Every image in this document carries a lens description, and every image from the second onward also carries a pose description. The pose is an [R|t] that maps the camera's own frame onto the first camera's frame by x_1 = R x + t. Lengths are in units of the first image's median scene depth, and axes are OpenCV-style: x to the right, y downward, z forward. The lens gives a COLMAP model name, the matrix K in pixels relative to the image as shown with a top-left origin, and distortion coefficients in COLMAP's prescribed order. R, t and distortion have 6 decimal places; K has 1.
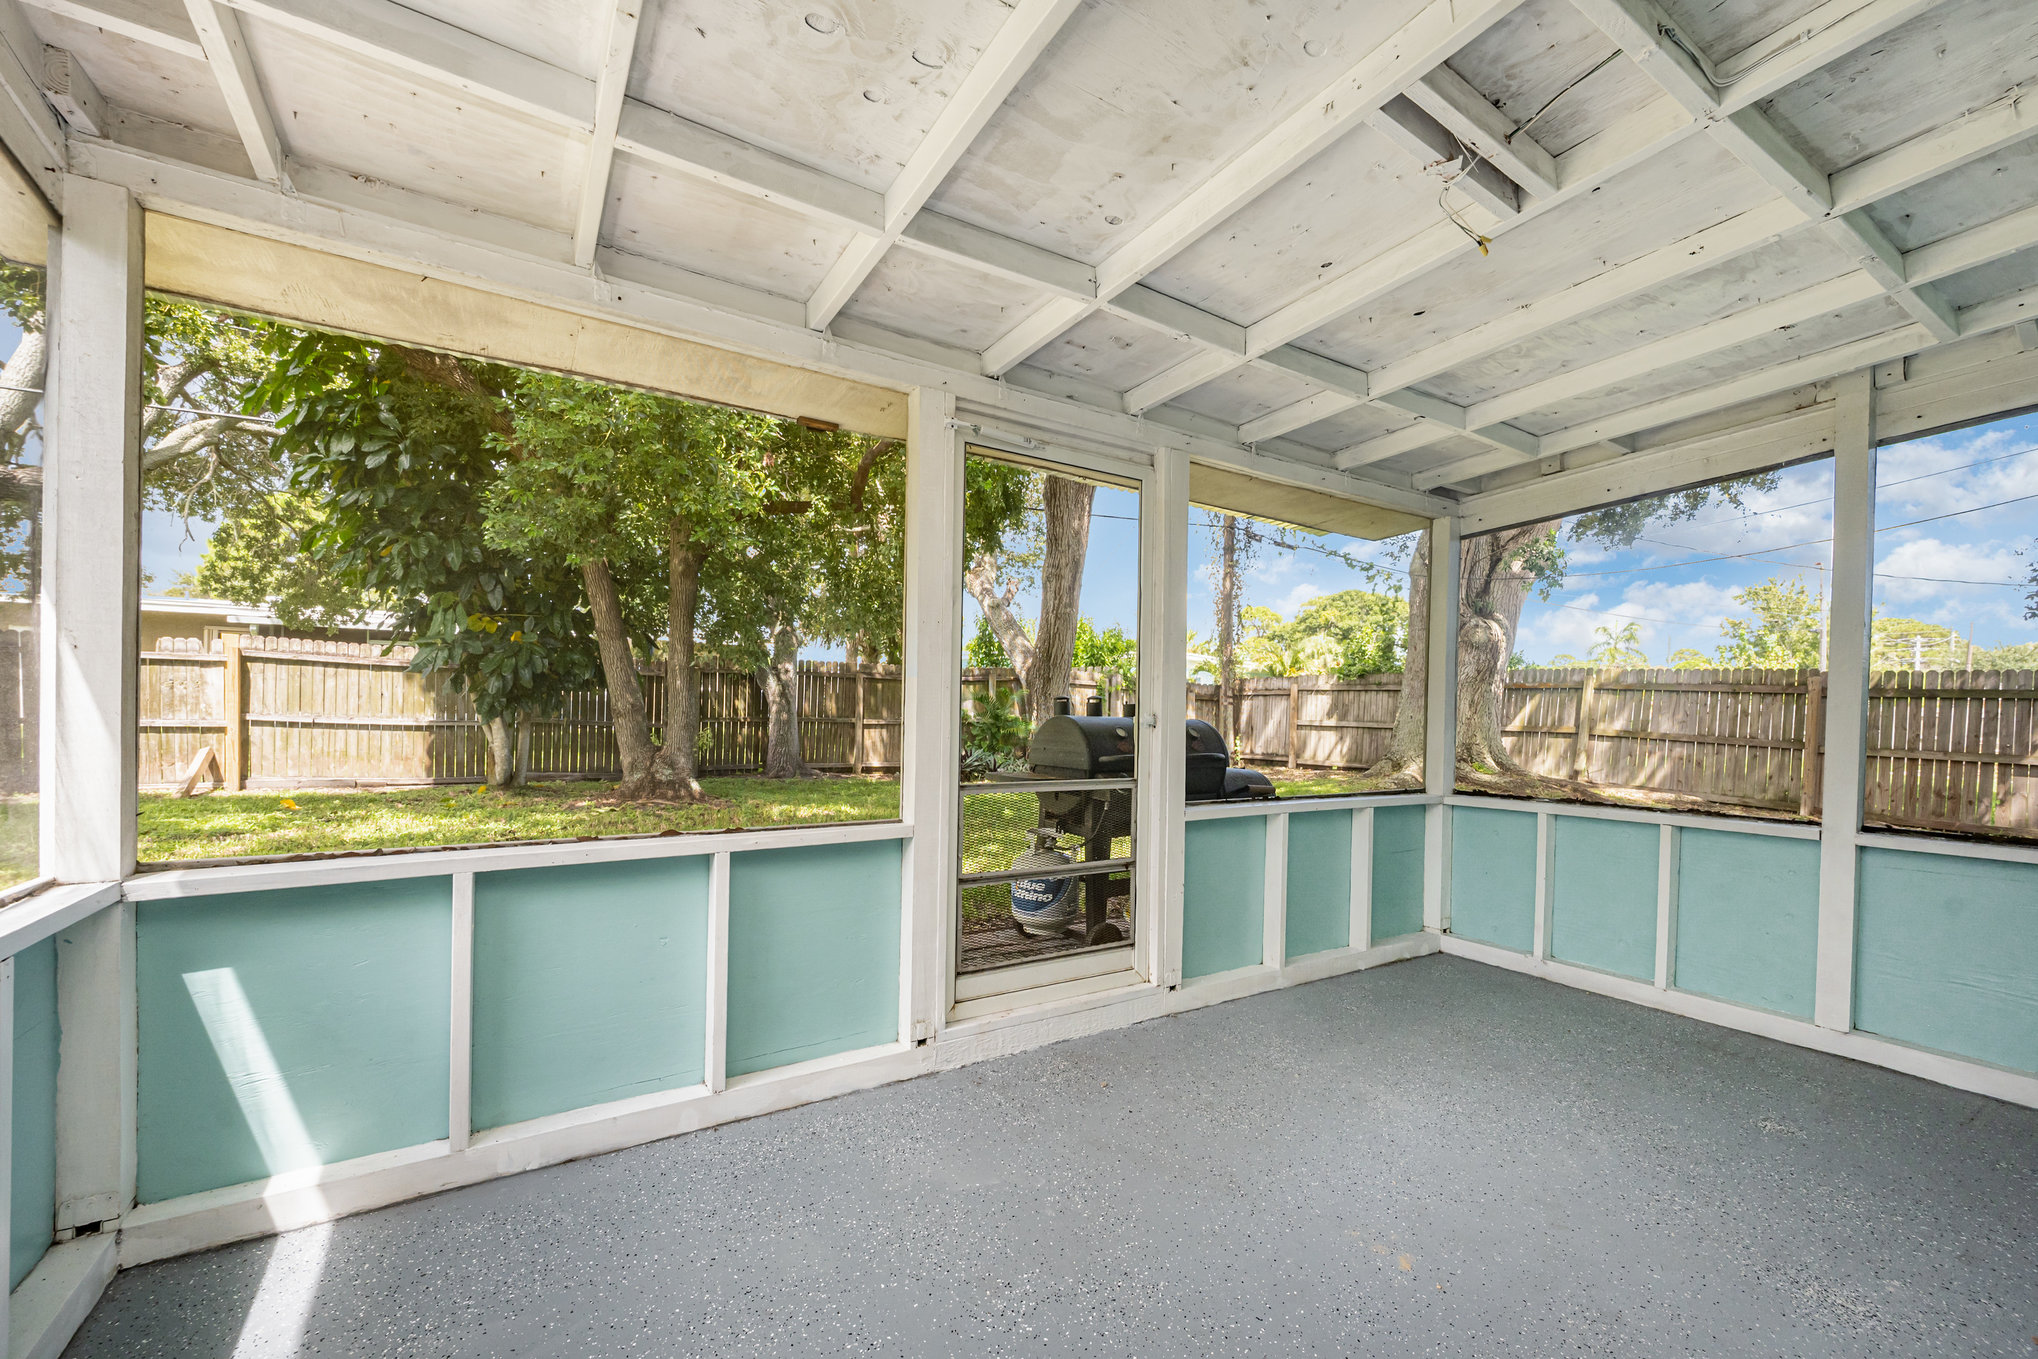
lens RADIAL K [[808.3, 0, 1035.3], [0, 808.3, 722.1], [0, 0, 1]] dist [0.002588, -0.000337]
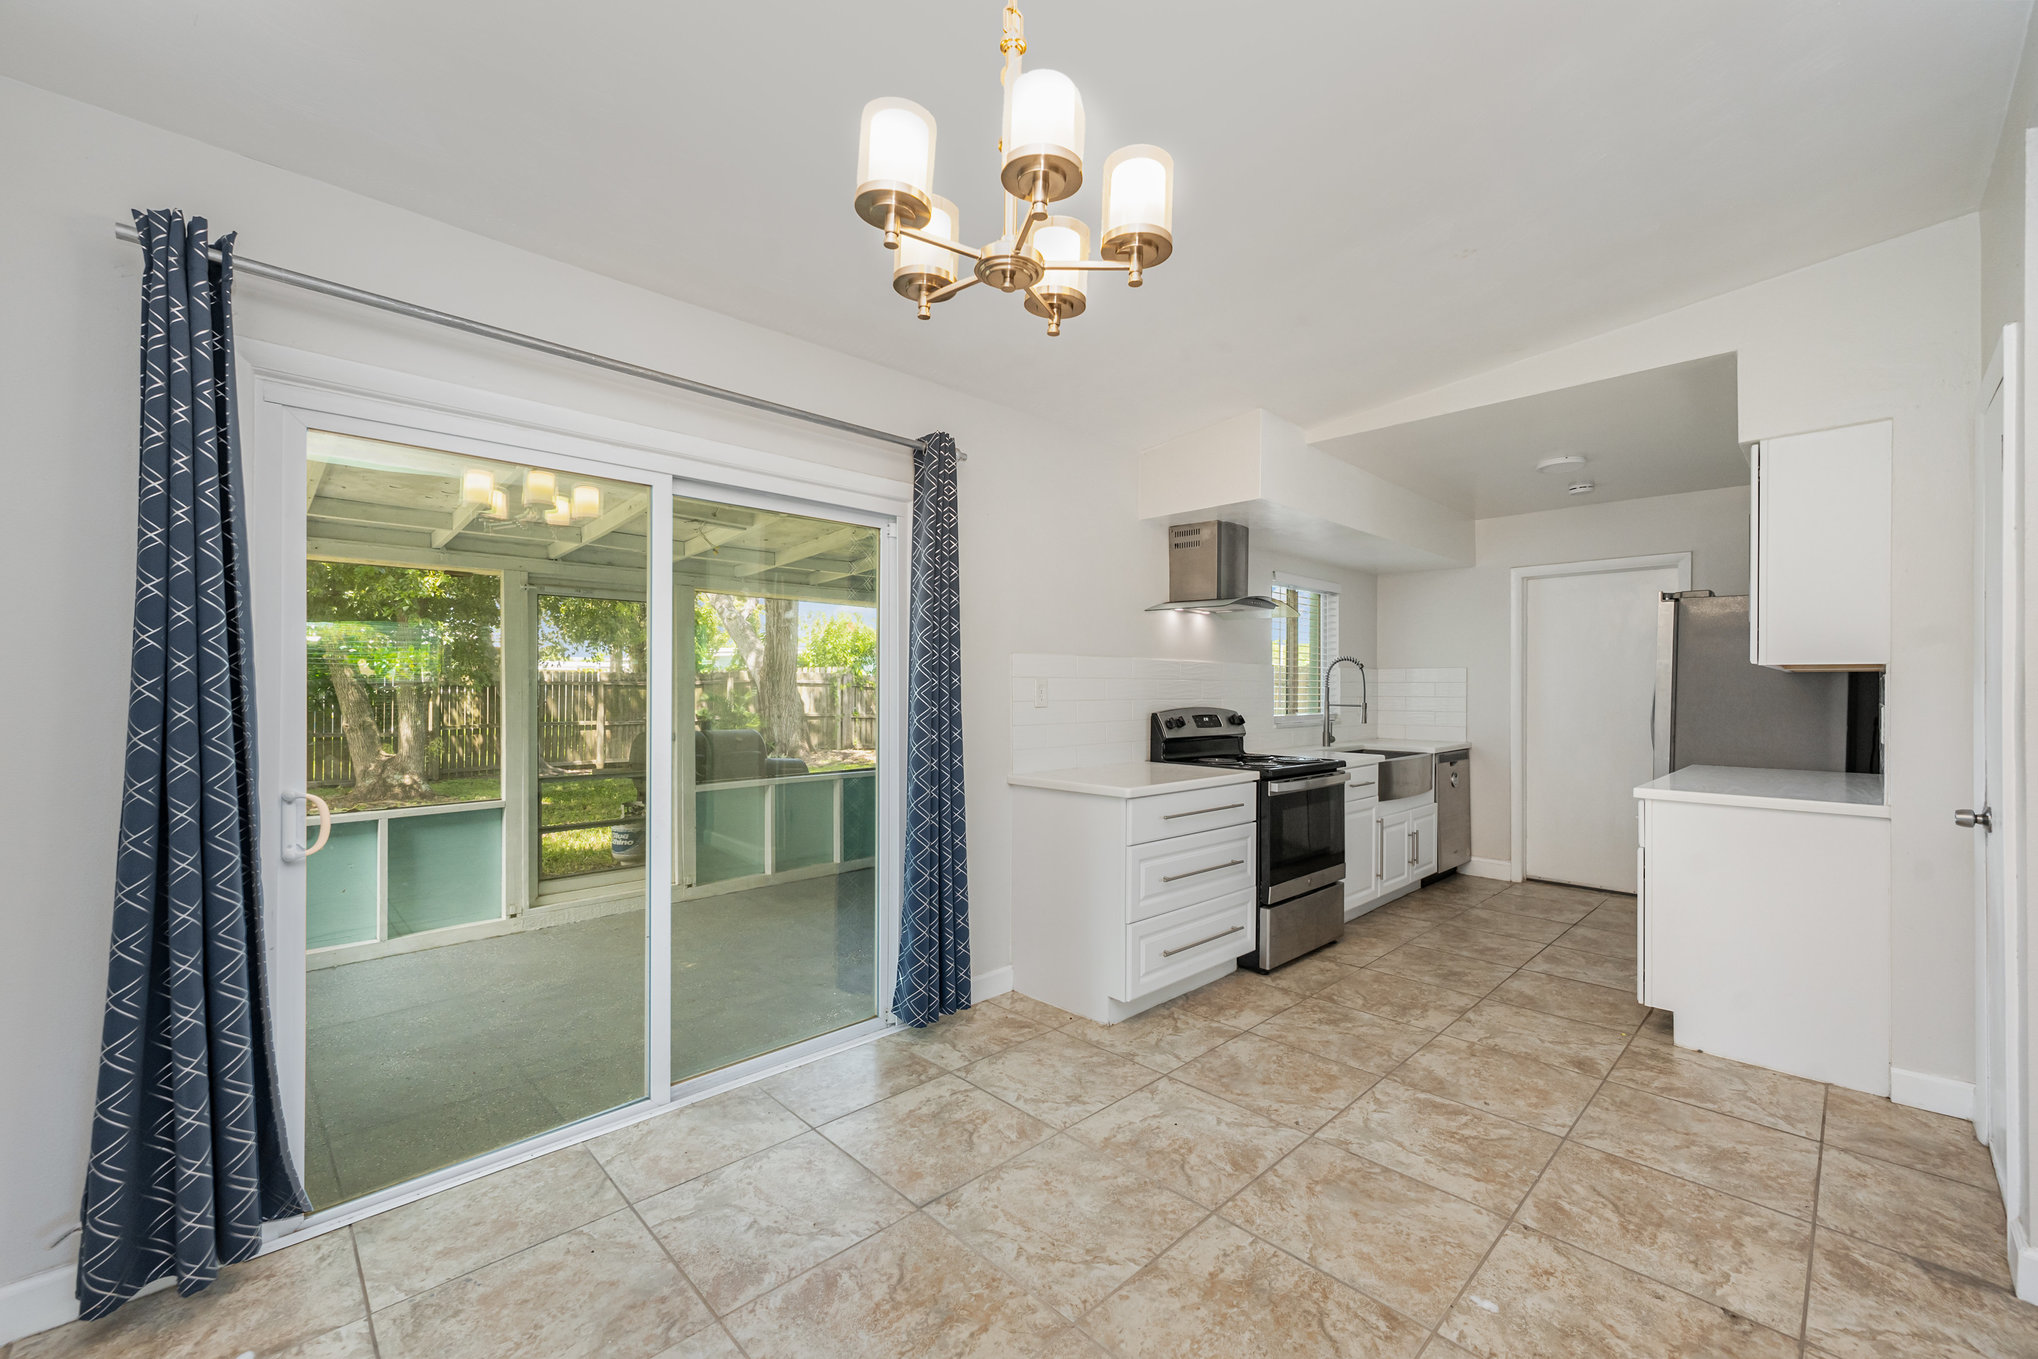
lens RADIAL K [[808.3, 0, 1021.6], [0, 808.3, 686.7], [0, 0, 1]] dist [0.002588, -0.000337]
pose [[0.979943, -0.028163, 0.197277, 0.543391], [0.032076, 0.999346, -0.016668, -0.056323], [-0.196678, 0.022661, 0.980206, -0.896955]]
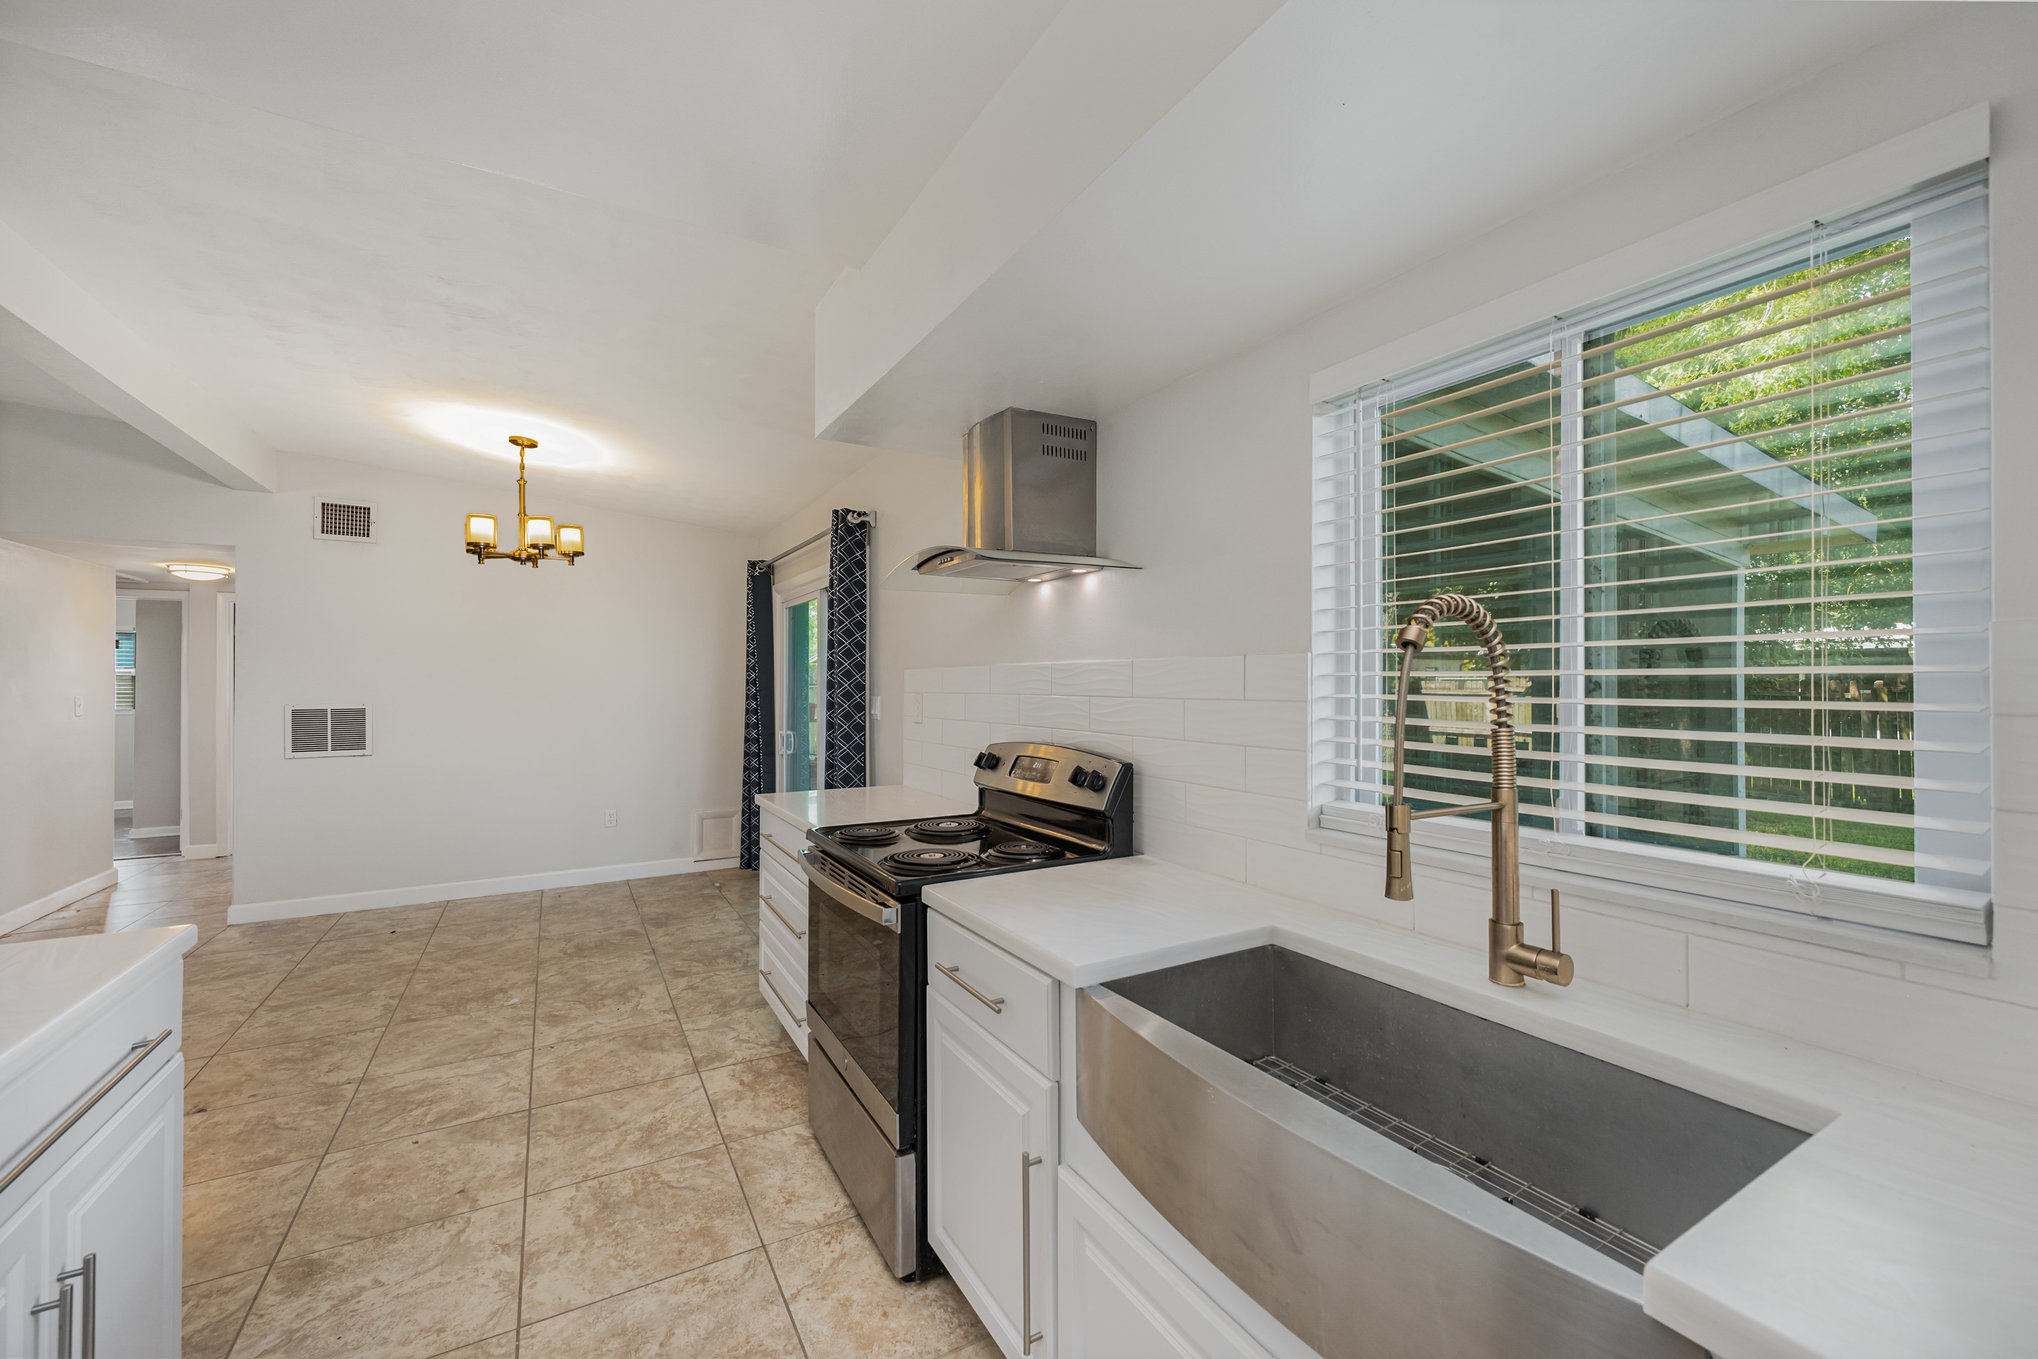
lens RADIAL K [[808.3, 0, 1023.3], [0, 808.3, 681.0], [0, 0, 1]] dist [0.002588, -0.000337]
pose [[-0.039956, -0.037232, -0.998508, 1.870139], [-0.024289, 0.999046, -0.036281, -0.067931], [0.998906, 0.022803, -0.040822, 0.373957]]
